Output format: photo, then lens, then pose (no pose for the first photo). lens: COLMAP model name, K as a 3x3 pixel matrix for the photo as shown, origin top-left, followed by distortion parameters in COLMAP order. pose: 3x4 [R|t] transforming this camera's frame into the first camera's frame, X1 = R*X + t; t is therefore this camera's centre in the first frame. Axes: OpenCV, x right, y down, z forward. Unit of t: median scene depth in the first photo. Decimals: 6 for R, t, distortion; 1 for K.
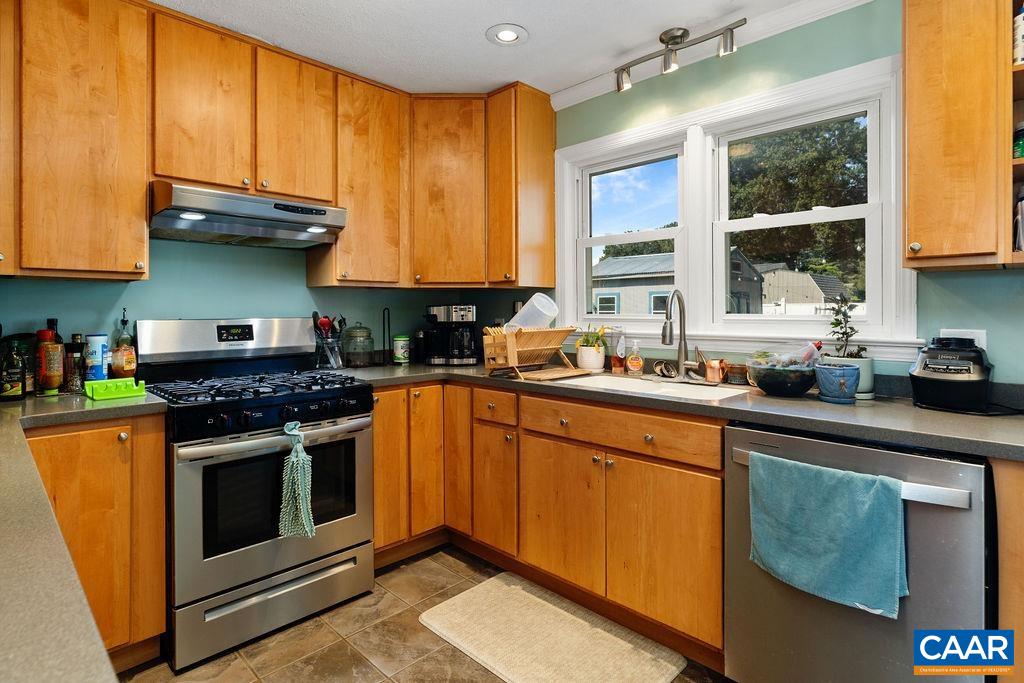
lens RADIAL K [[521.0, 0, 515.9], [0, 521.0, 309.6], [0, 0, 1]] dist [-0.001953, -0.001701]
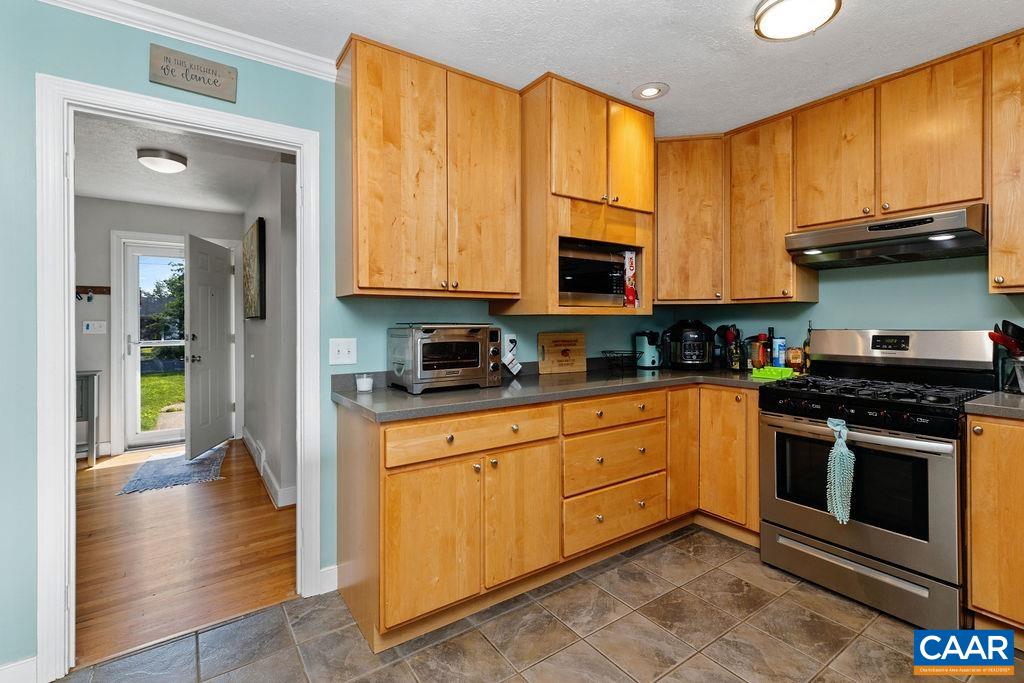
lens RADIAL K [[464.3, 0, 526.6], [0, 464.3, 320.3], [0, 0, 1]] dist [0.003748, -0.001974]
pose [[-0.152295, -0.001462, -0.988334, 0.606388], [0.004928, 0.999985, -0.002238, -0.004534], [0.988323, -0.005211, -0.152286, 0.409590]]
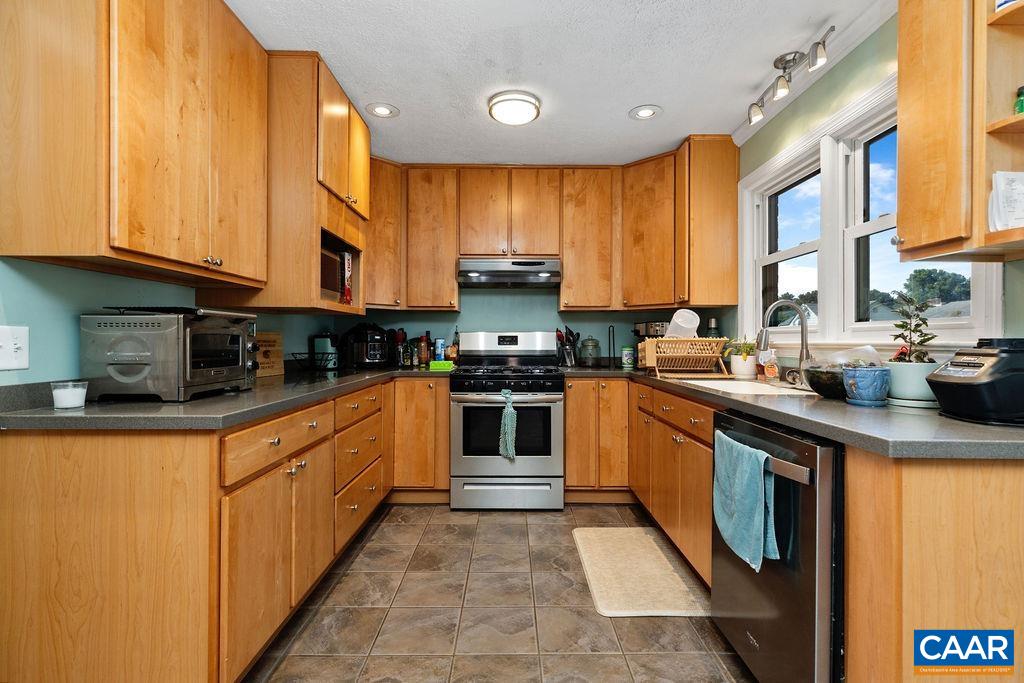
lens RADIAL K [[464.3, 0, 518.5], [0, 464.3, 338.4], [0, 0, 1]] dist [0.003748, -0.001974]
pose [[0.717608, 0.002277, -0.696444, 0.572449], [-0.002012, 0.999997, 0.001197, 0.039458], [0.696445, 0.000543, 0.717610, -0.059568]]
